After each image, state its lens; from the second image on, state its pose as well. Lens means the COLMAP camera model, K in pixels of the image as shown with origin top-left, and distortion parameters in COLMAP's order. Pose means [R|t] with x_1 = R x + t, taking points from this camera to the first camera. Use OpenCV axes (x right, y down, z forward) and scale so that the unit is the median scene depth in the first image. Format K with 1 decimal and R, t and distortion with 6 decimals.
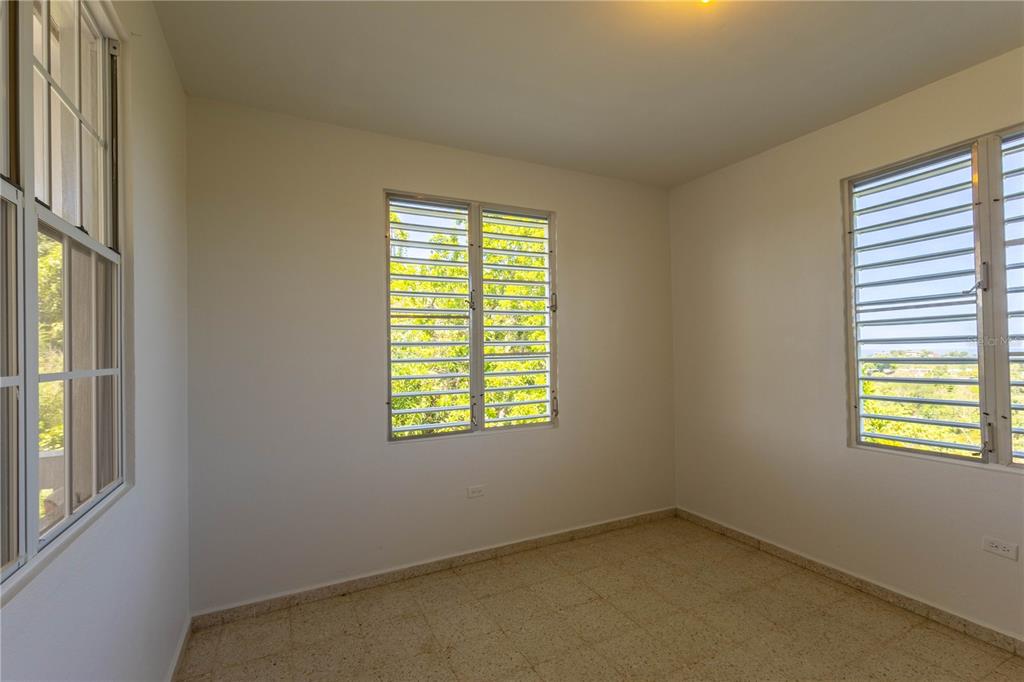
lens RADIAL K [[469.3, 0, 513.0], [0, 469.3, 343.4], [0, 0, 1]] dist [0.002381, -0.000354]
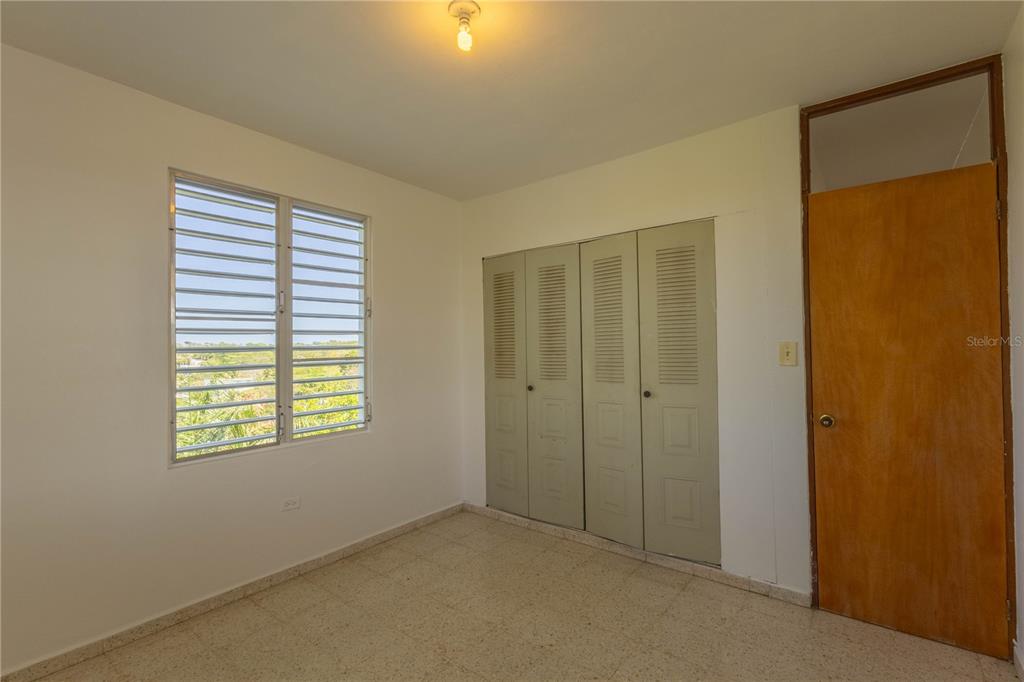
lens RADIAL K [[469.3, 0, 513.0], [0, 469.3, 343.4], [0, 0, 1]] dist [0.002381, -0.000354]
pose [[-0.429579, 0.030508, 0.902514, -0.368381], [0.004615, 0.999490, -0.031590, 0.014832], [-0.903018, -0.009406, -0.429501, 0.787544]]
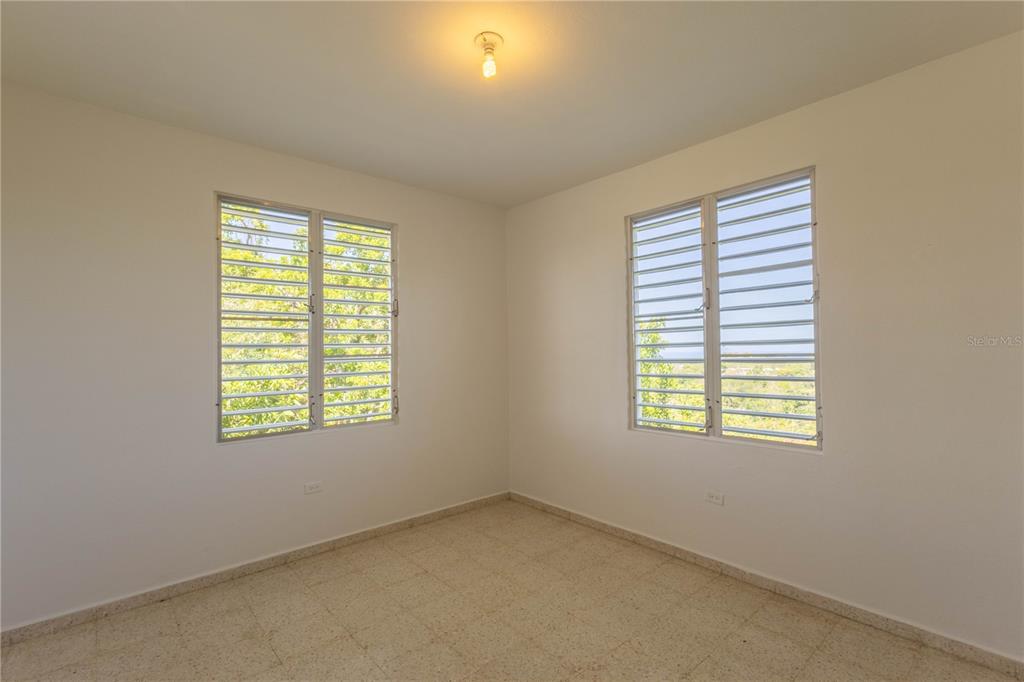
lens RADIAL K [[469.3, 0, 513.0], [0, 469.3, 343.4], [0, 0, 1]] dist [0.002381, -0.000354]
pose [[0.967519, 0.006572, 0.252712, 0.094636], [-0.005560, 0.999973, -0.004718, -0.002600], [-0.252736, 0.003160, 0.967530, -0.136584]]
